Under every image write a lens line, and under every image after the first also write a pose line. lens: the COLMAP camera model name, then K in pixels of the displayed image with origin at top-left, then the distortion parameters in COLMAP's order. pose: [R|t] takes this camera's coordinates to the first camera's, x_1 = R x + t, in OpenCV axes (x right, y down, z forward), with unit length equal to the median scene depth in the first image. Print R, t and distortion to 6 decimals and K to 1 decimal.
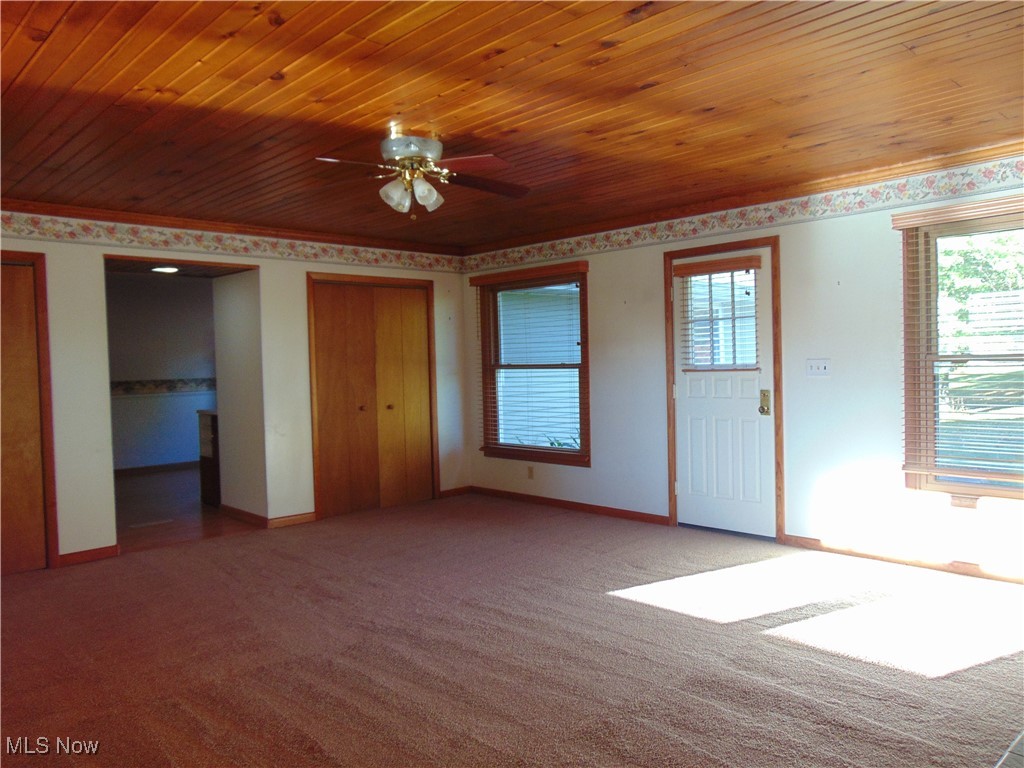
lens RADIAL K [[763.0, 0, 512.0], [0, 763.0, 384.0], [0, 0, 1]] dist [-0.041091, 0.065293]
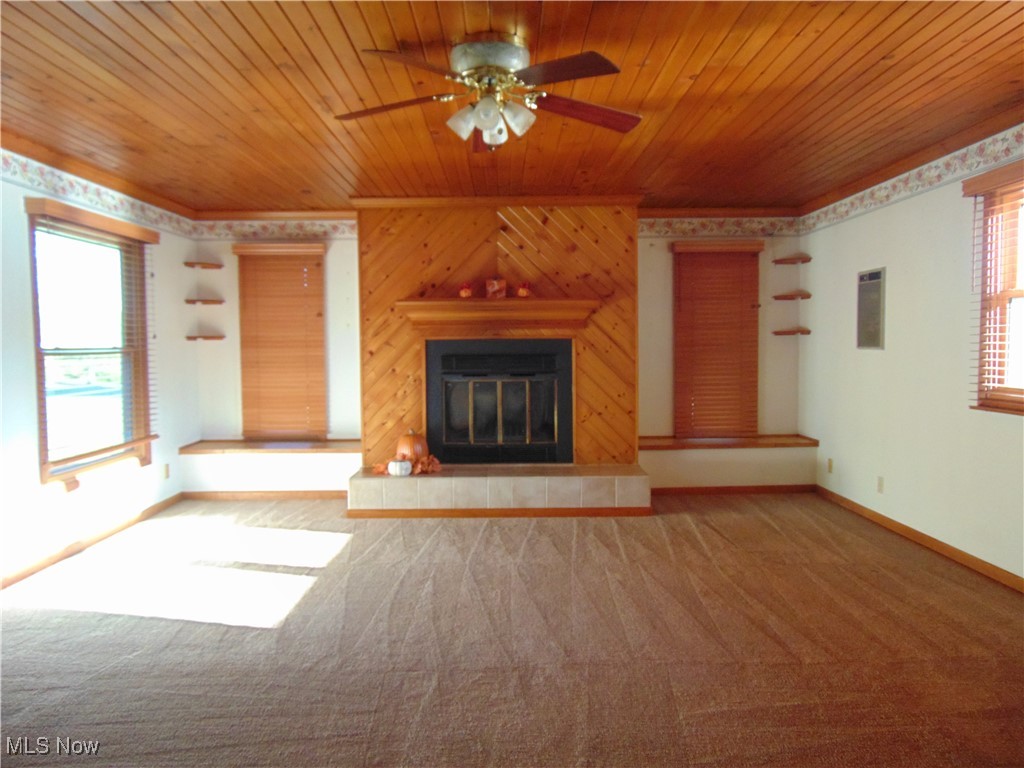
lens RADIAL K [[763.0, 0, 512.0], [0, 763.0, 384.0], [0, 0, 1]] dist [-0.041091, 0.065293]
pose [[-0.731120, -0.006120, 0.682221, -0.479514], [0.044053, 0.997449, 0.056159, -0.016631], [-0.680825, 0.071113, -0.728986, 1.113309]]
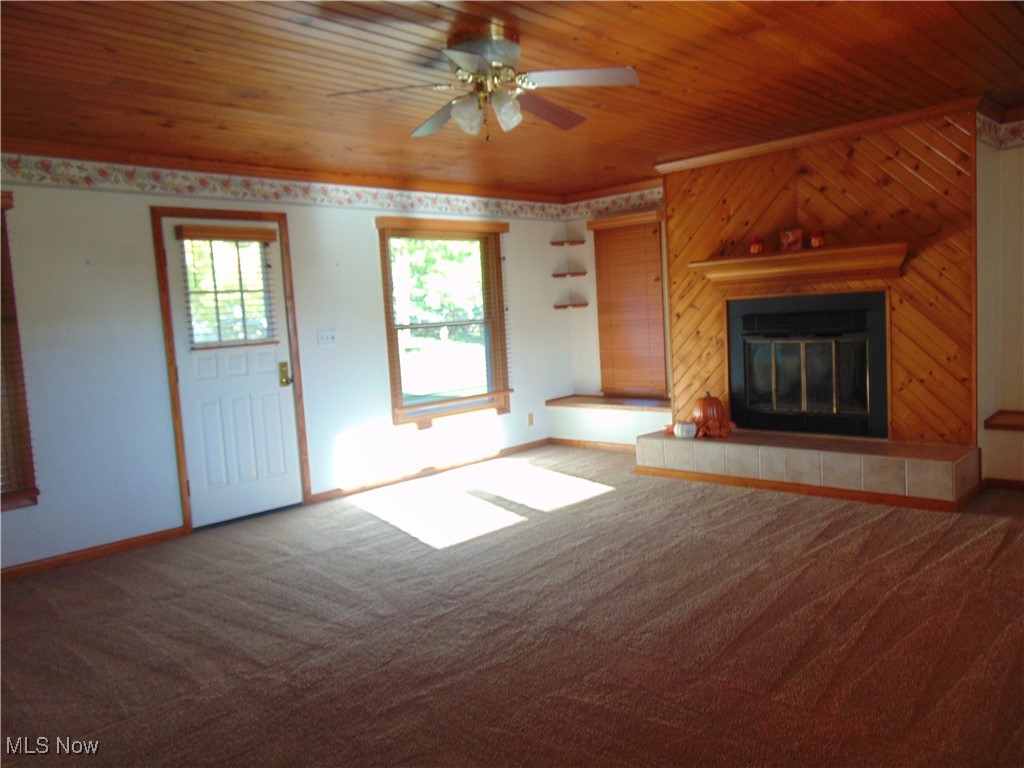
lens RADIAL K [[763.0, 0, 512.0], [0, 763.0, 384.0], [0, 0, 1]] dist [-0.041091, 0.065293]
pose [[-0.043155, -0.063549, 0.997045, -0.699129], [0.087448, 0.993904, 0.067133, -0.004658], [-0.995234, 0.090087, -0.037335, 0.726250]]
